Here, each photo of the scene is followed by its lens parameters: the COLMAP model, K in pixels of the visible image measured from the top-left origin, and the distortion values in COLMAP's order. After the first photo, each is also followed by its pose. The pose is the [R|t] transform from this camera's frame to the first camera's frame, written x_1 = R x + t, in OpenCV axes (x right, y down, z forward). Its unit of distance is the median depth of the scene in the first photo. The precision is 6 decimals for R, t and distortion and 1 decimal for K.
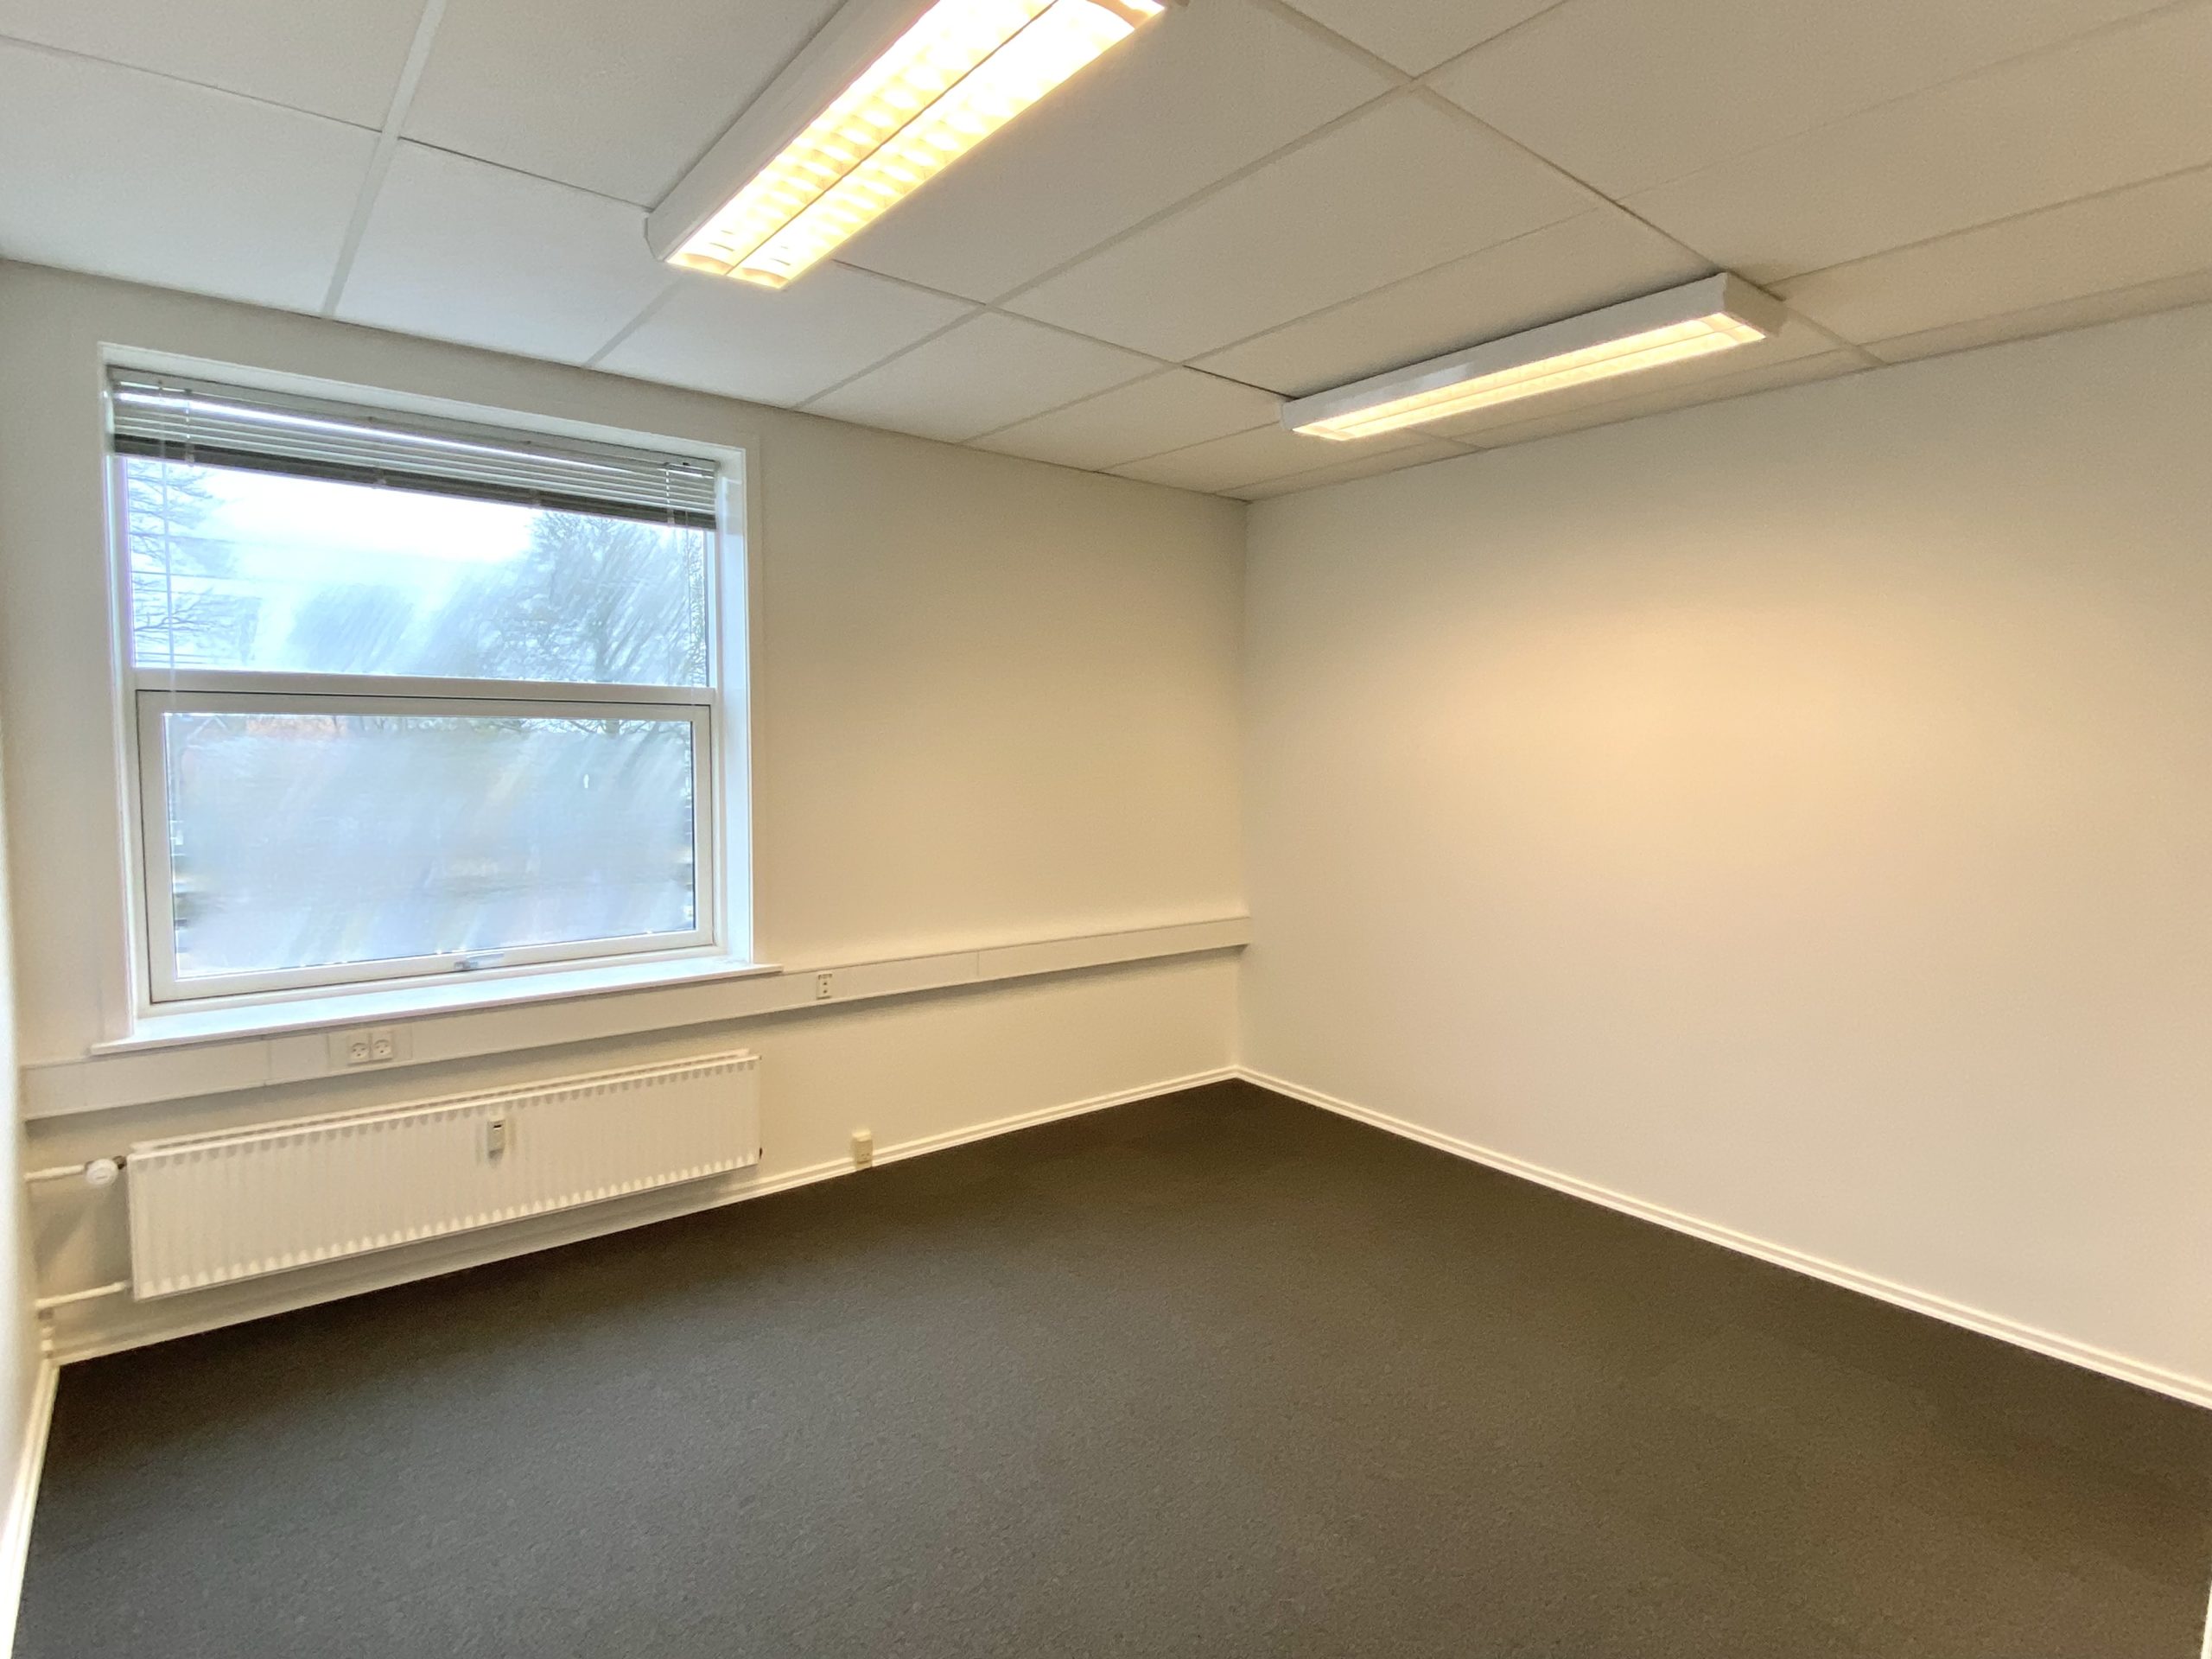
lens RADIAL K [[1104.2, 0, 1106.0], [0, 1104.2, 829.5], [0, 0, 1]] dist [-0.033367, -0.000365]
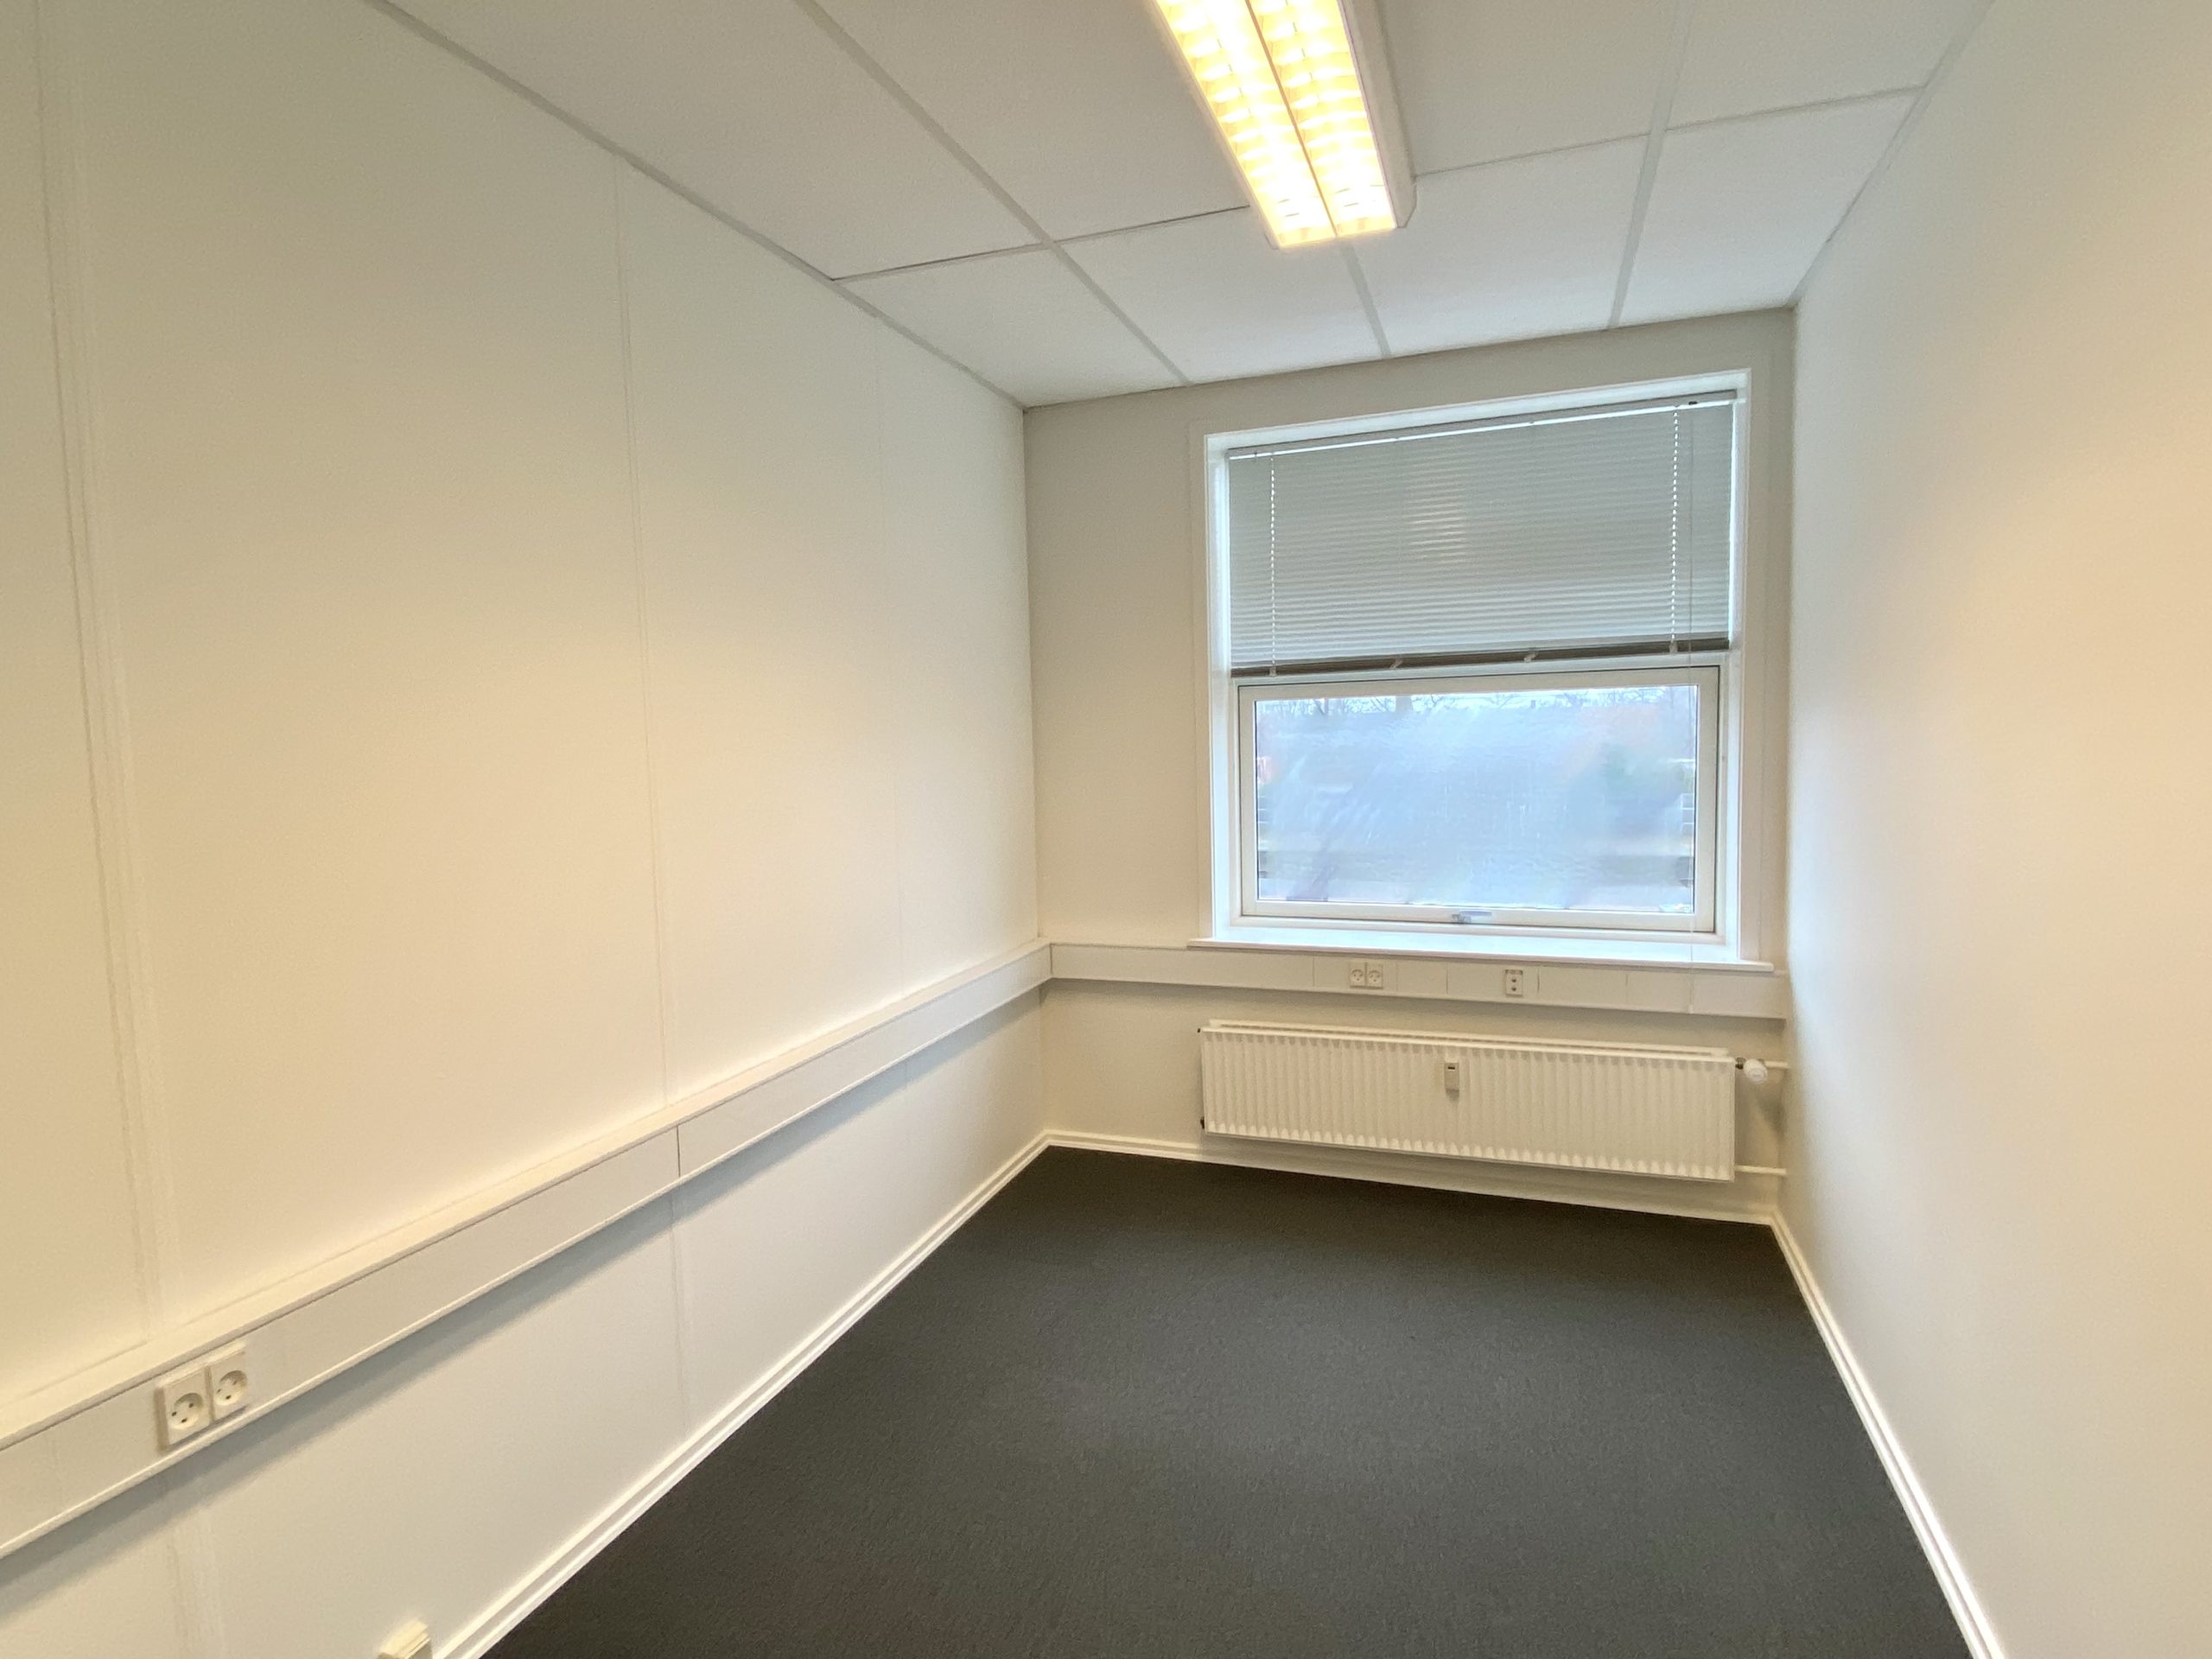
lens RADIAL K [[1086.4, 0, 1113.9], [0, 1086.4, 817.0], [0, 0, 1]] dist [-0.000572, -0.000441]
pose [[0.531611, 0.055471, -0.845170, 0.165907], [-0.039945, 0.998385, 0.040402, -0.008399], [0.846046, 0.012282, 0.532968, 0.133556]]
